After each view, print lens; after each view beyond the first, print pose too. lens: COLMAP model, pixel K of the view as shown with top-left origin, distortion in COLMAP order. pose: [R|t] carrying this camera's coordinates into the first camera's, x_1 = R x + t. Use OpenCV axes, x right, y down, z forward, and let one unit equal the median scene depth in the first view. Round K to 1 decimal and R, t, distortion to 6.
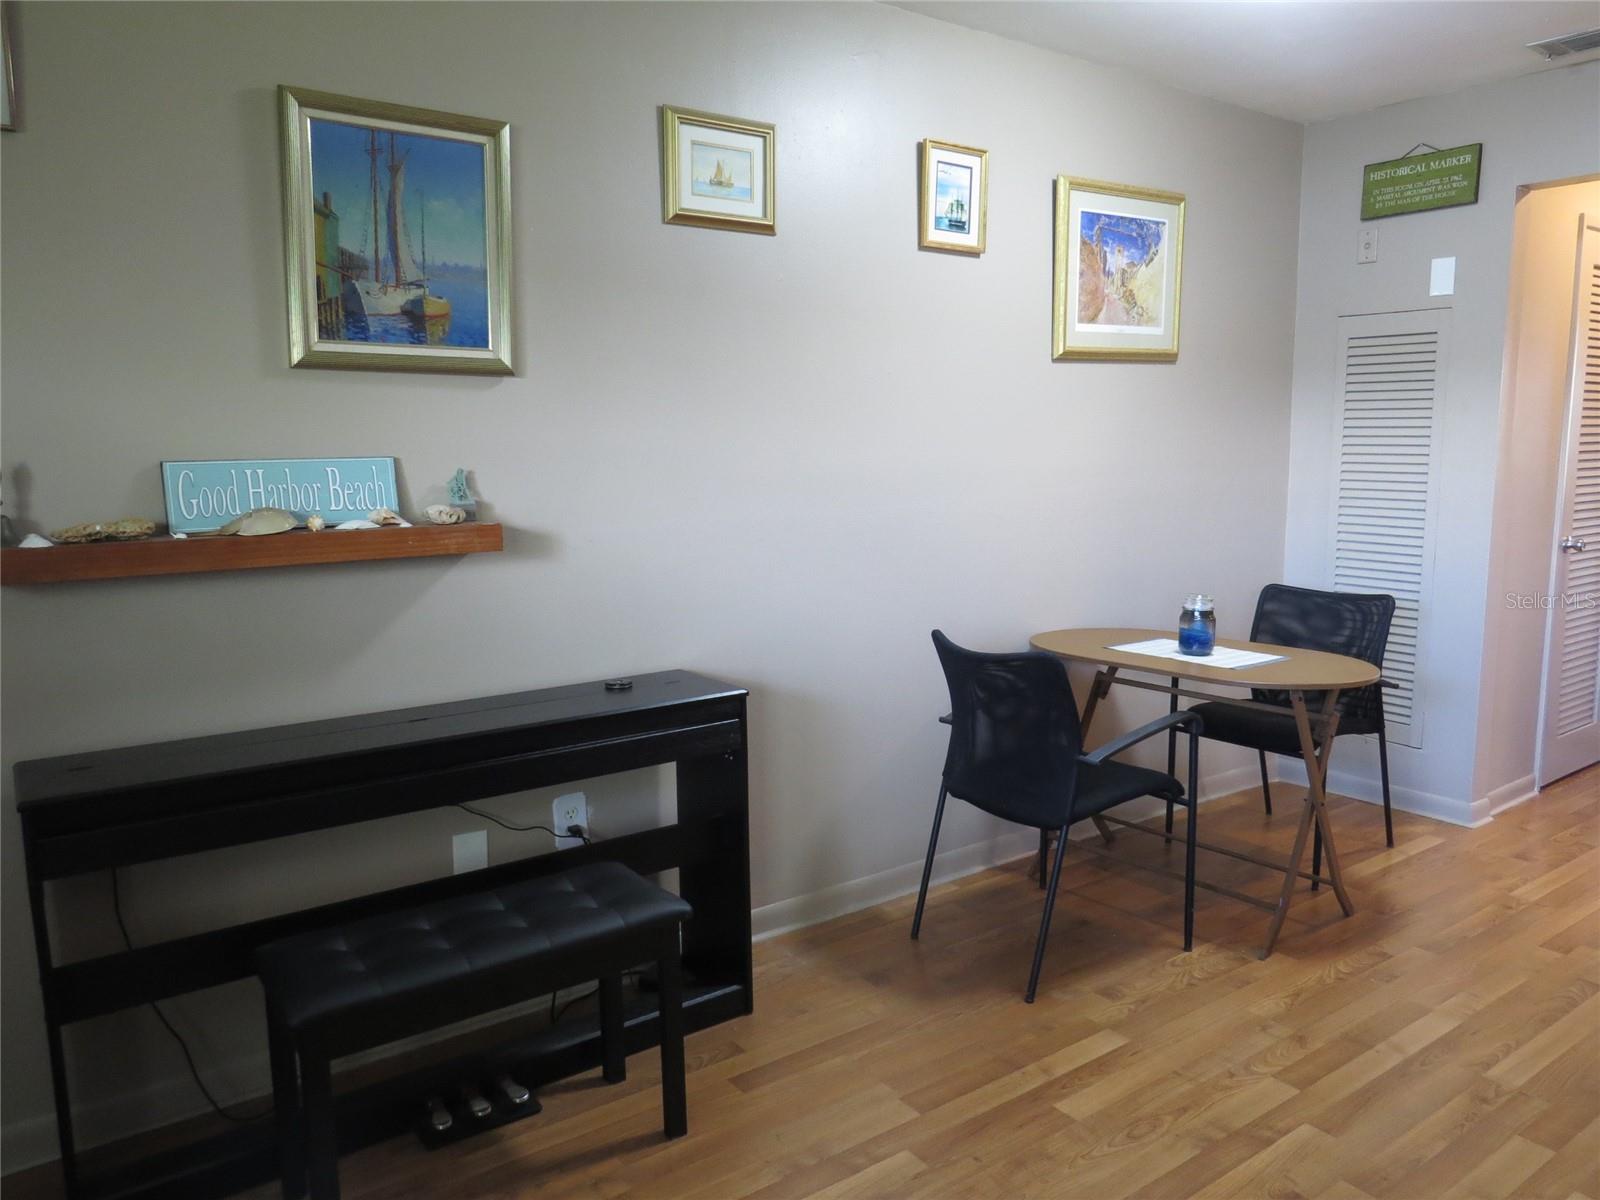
lens RADIAL K [[1136.9, 0, 801.3], [0, 1136.9, 598.2], [0, 0, 1]] dist [-0.031198, 0.010990]
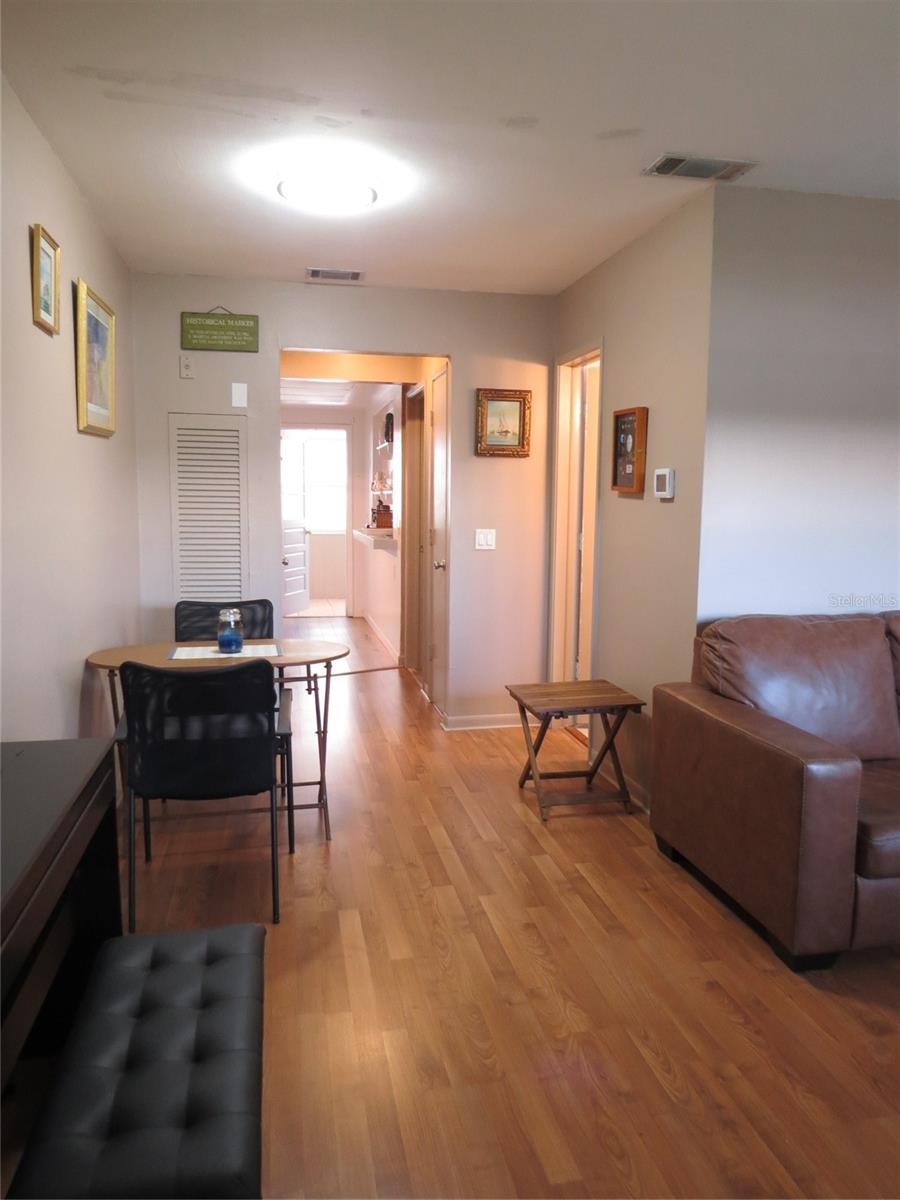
lens RADIAL K [[852.7, 0, 451.9], [0, 852.7, 598.6], [0, 0, 1]] dist [-0.031198, 0.010990]
pose [[0.409990, -0.095794, 0.907045, -0.417366], [0.111753, 0.992253, 0.054280, -0.036845], [-0.905218, 0.079111, 0.417519, 0.266633]]
